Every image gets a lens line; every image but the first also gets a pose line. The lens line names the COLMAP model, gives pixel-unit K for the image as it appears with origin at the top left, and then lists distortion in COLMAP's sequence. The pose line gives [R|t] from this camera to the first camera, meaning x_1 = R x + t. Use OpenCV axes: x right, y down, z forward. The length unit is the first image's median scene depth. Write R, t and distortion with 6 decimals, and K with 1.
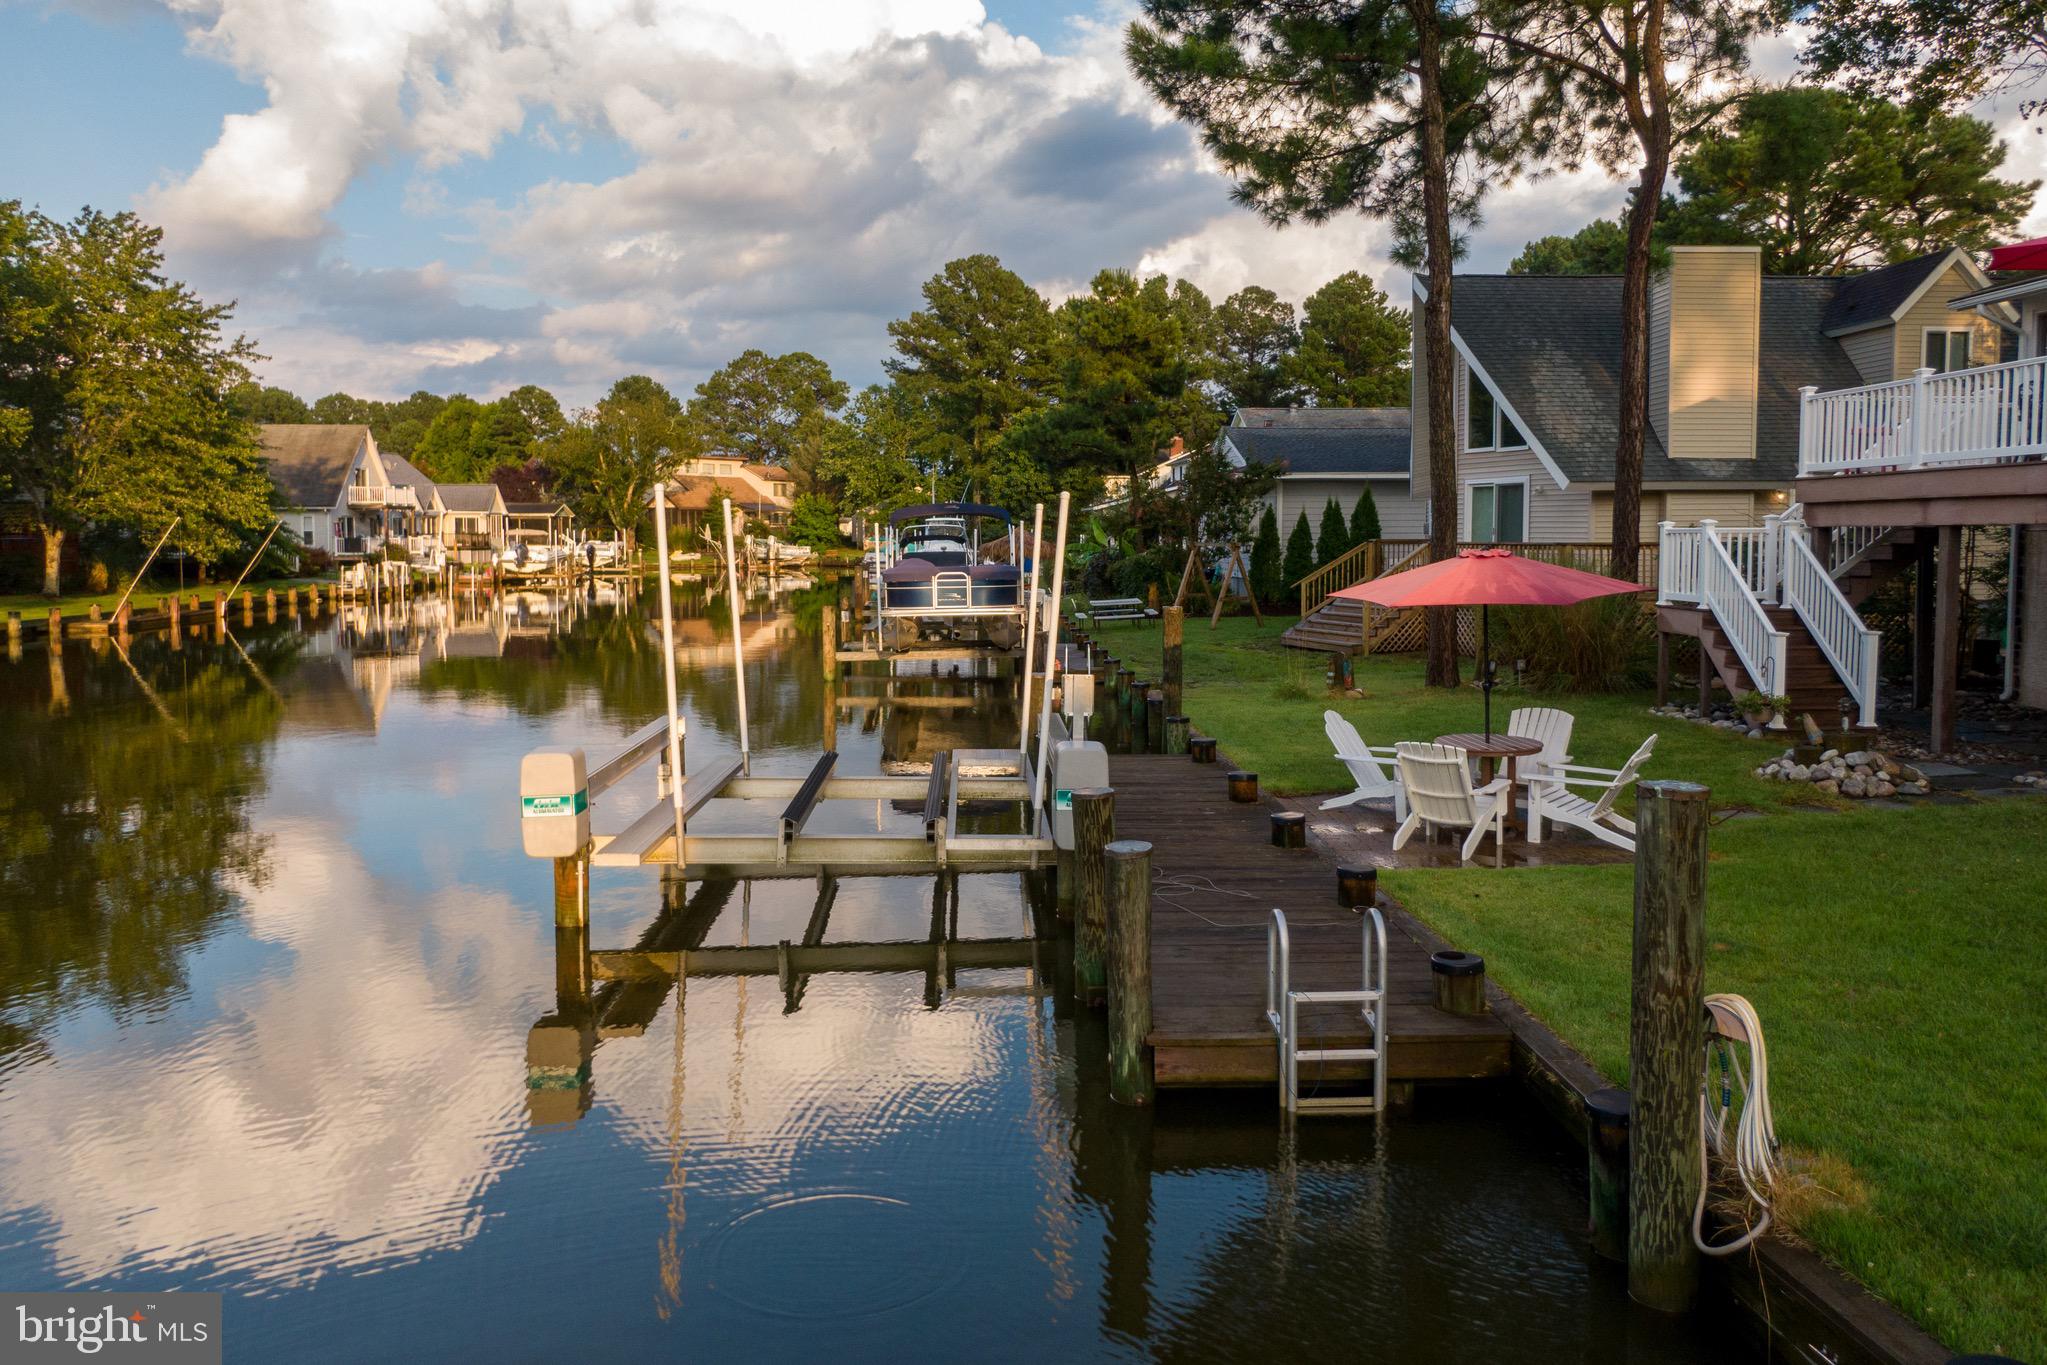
lens RADIAL K [[1468.2, 0, 1036.6], [0, 1468.2, 667.4], [0, 0, 1]] dist [0.029882, -0.034666]
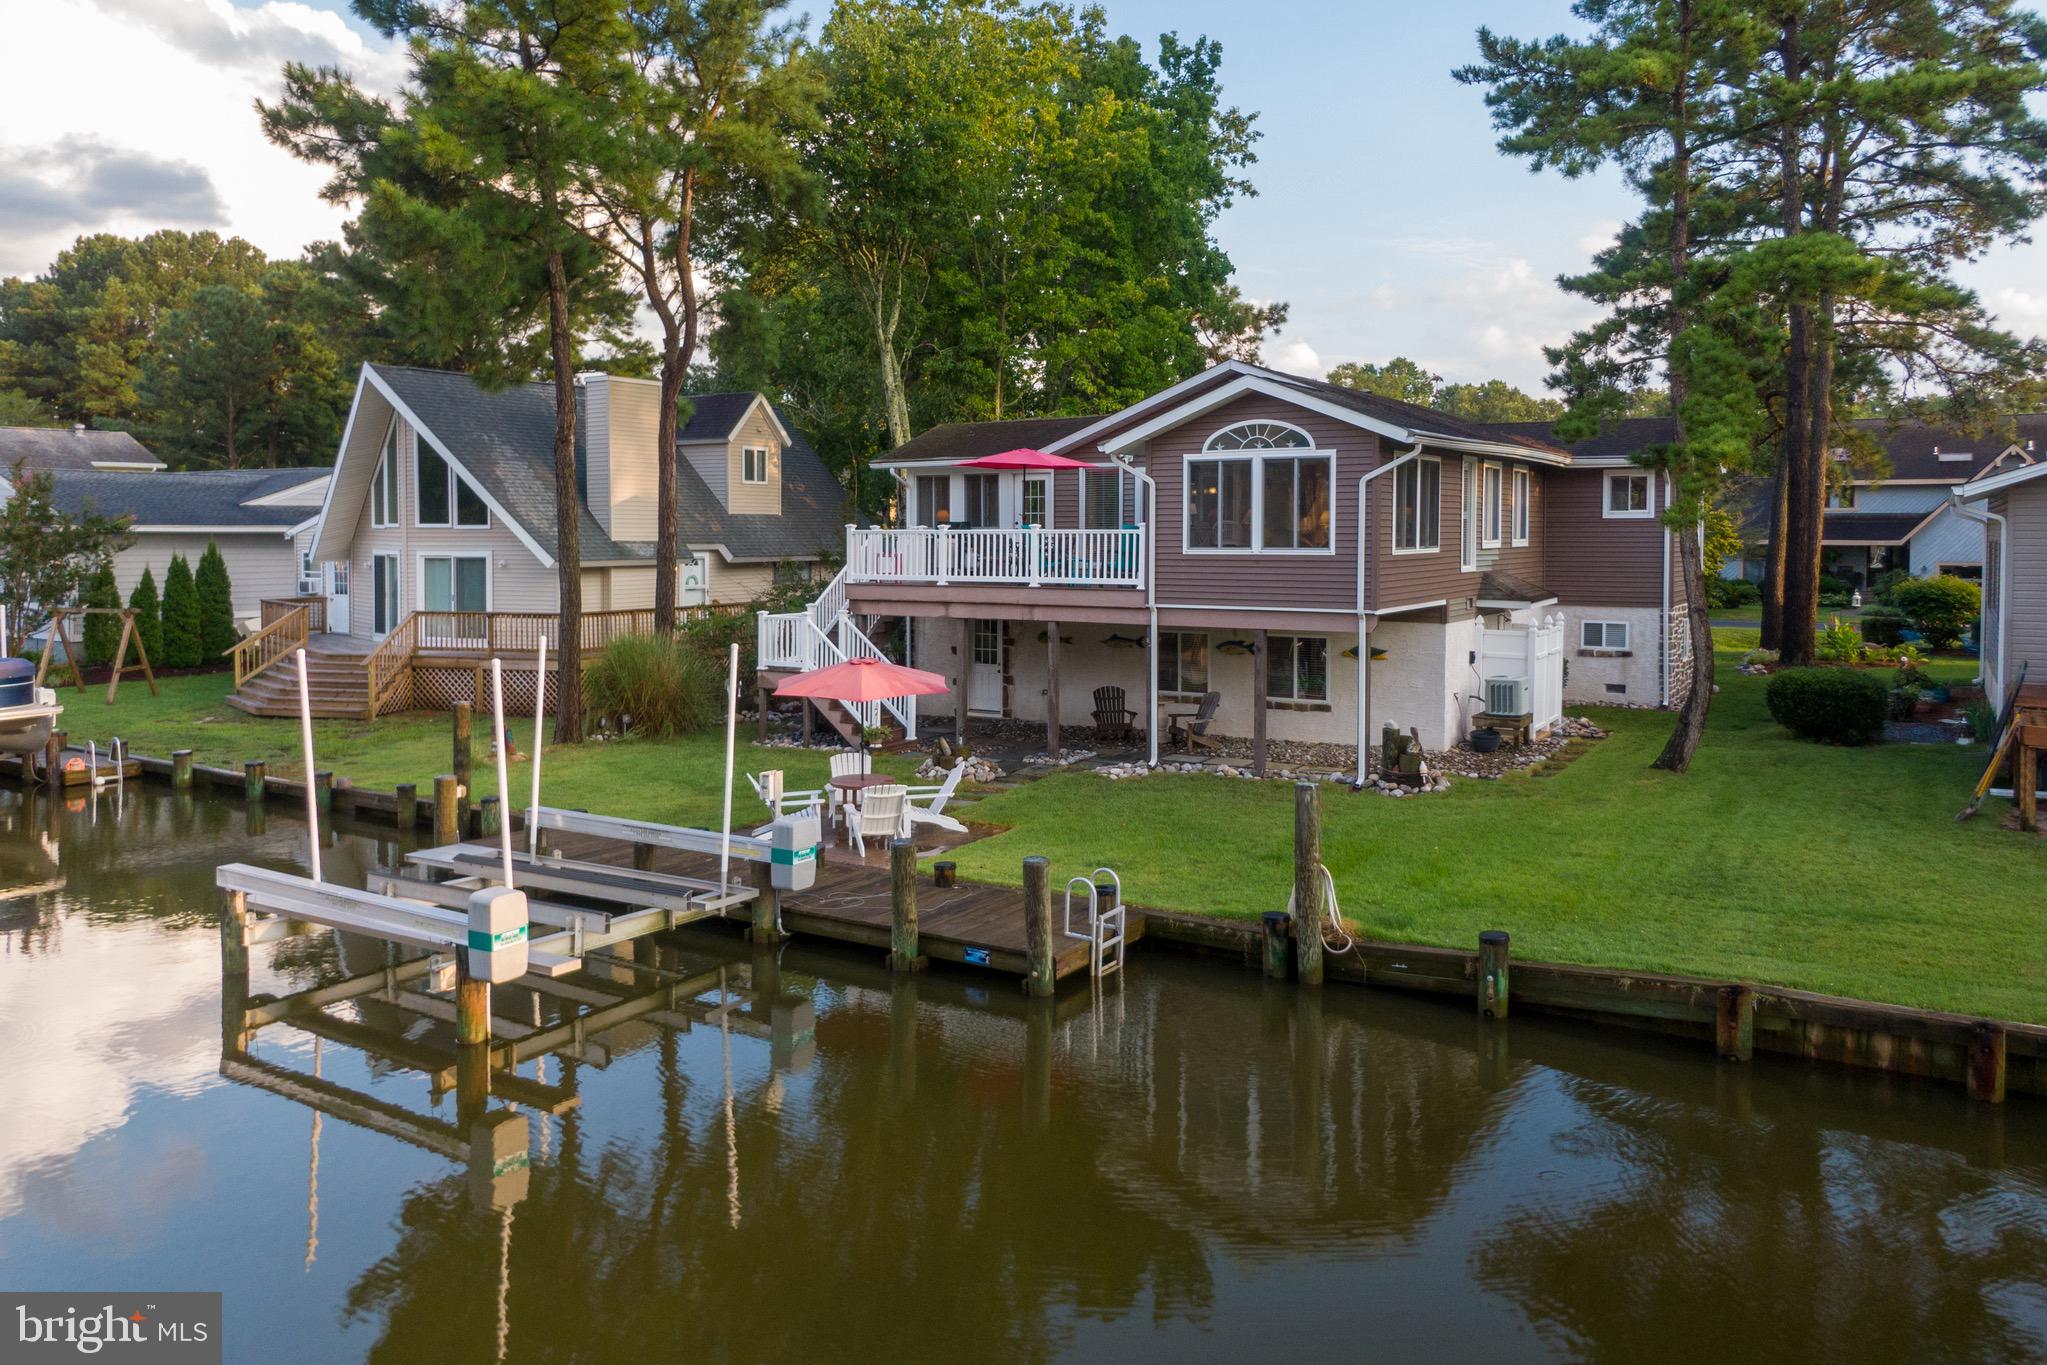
lens RADIAL K [[1468.2, 0, 1025.2], [0, 1468.2, 686.3], [0, 0, 1]] dist [0.029882, -0.034666]
pose [[0.582520, -0.075474, 0.809305, -0.399933], [0.067635, 0.996727, 0.044270, -0.049774], [-0.809997, 0.028949, 0.585719, -0.024877]]
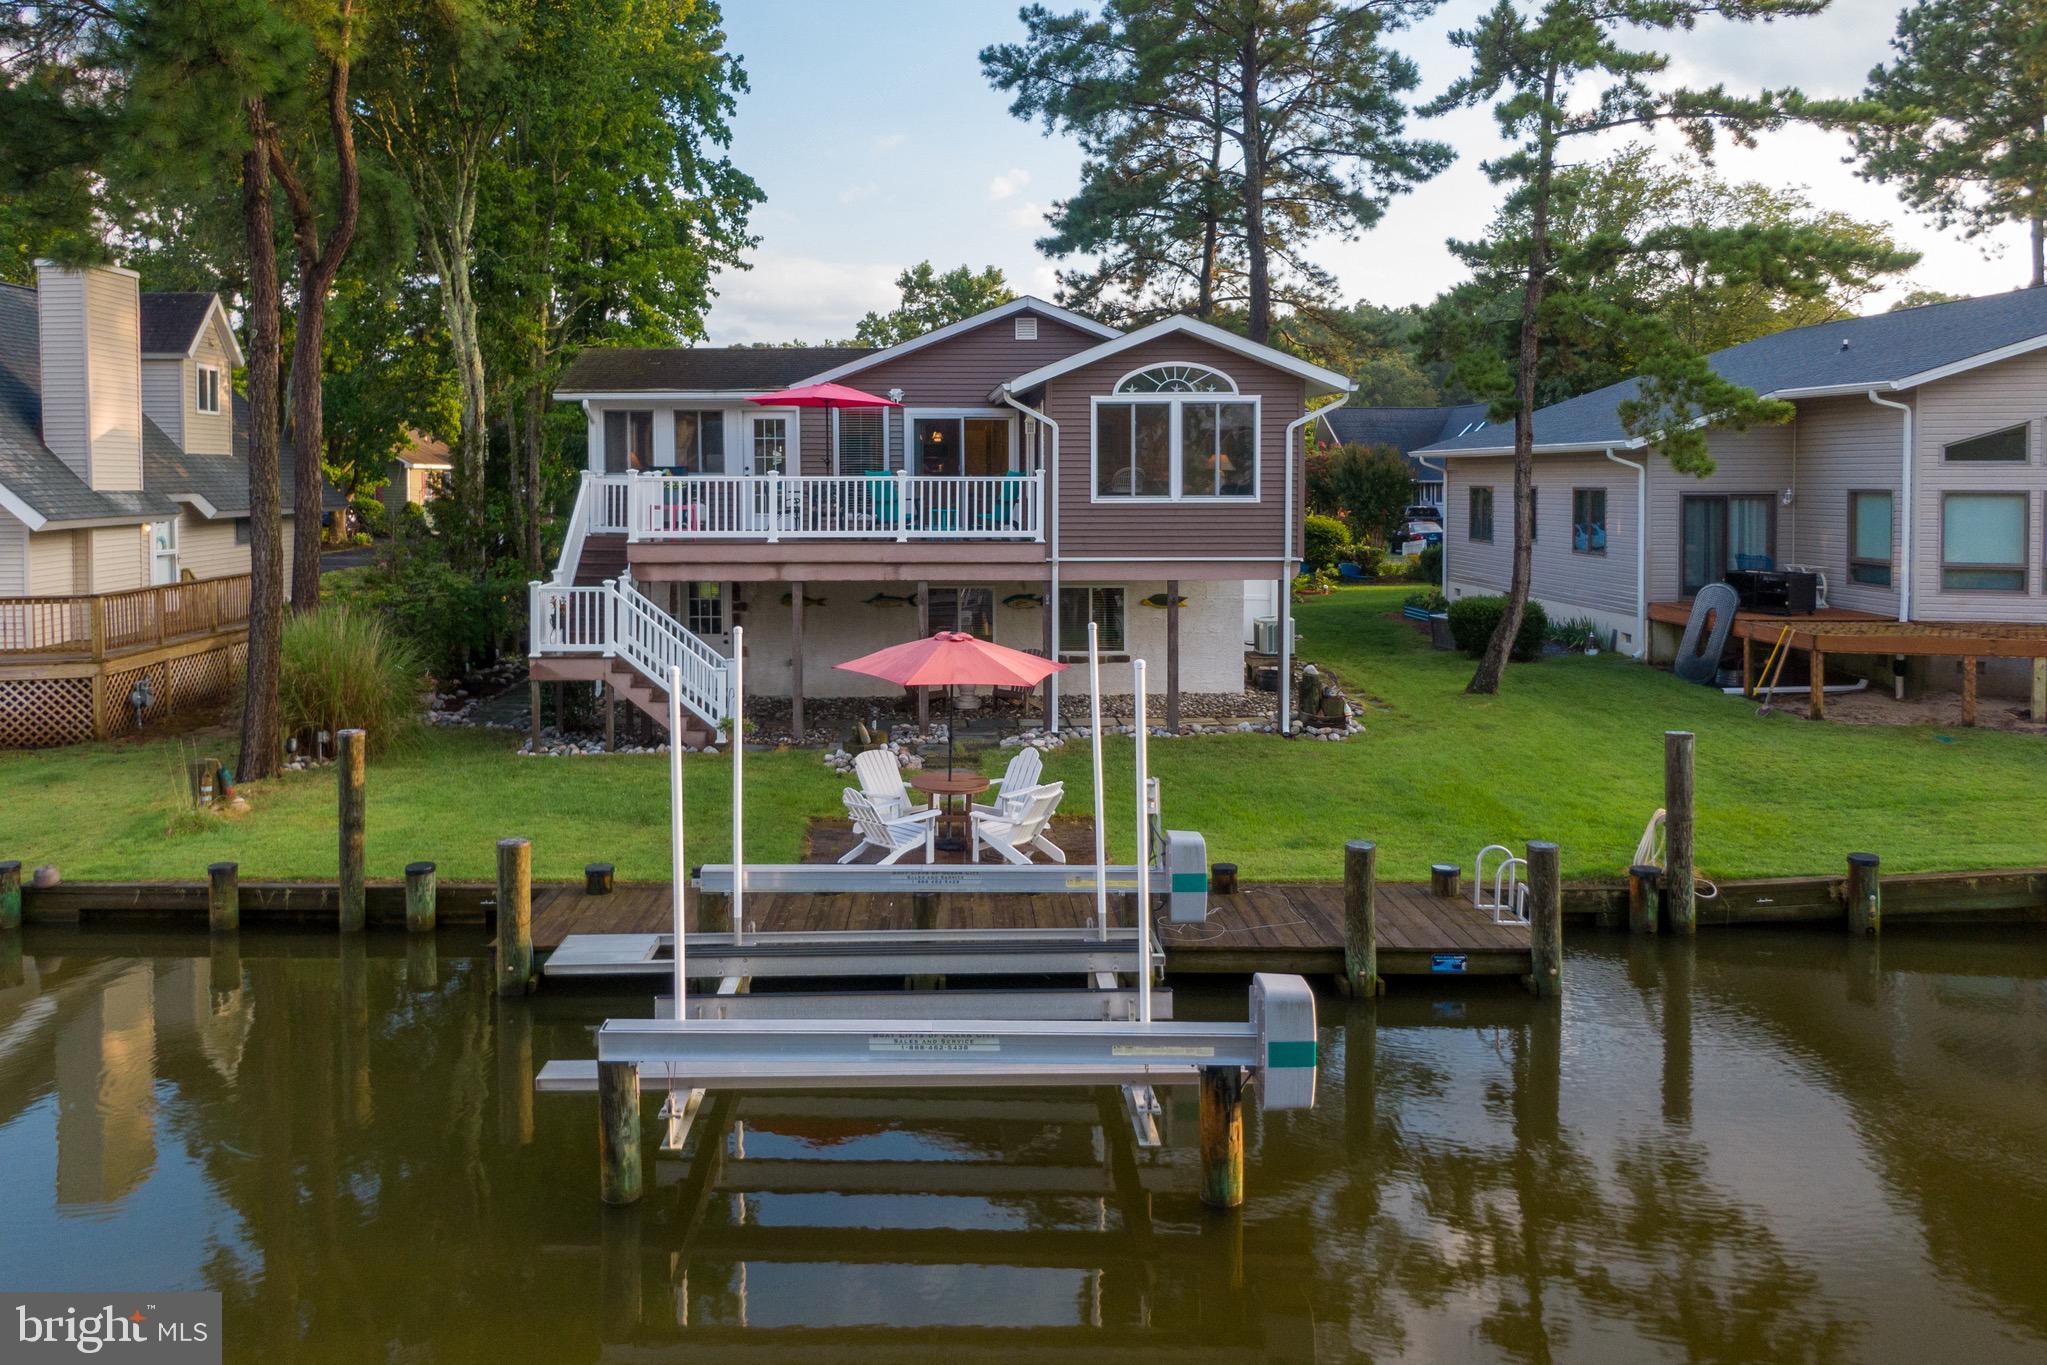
lens RADIAL K [[1468.2, 0, 969.4], [0, 1468.2, 646.4], [0, 0, 1]] dist [0.029882, -0.034666]
pose [[0.054781, -0.104300, 0.993036, -0.450482], [0.089366, 0.991050, 0.099162, -0.090280], [-0.994491, 0.083311, 0.063612, 0.420750]]
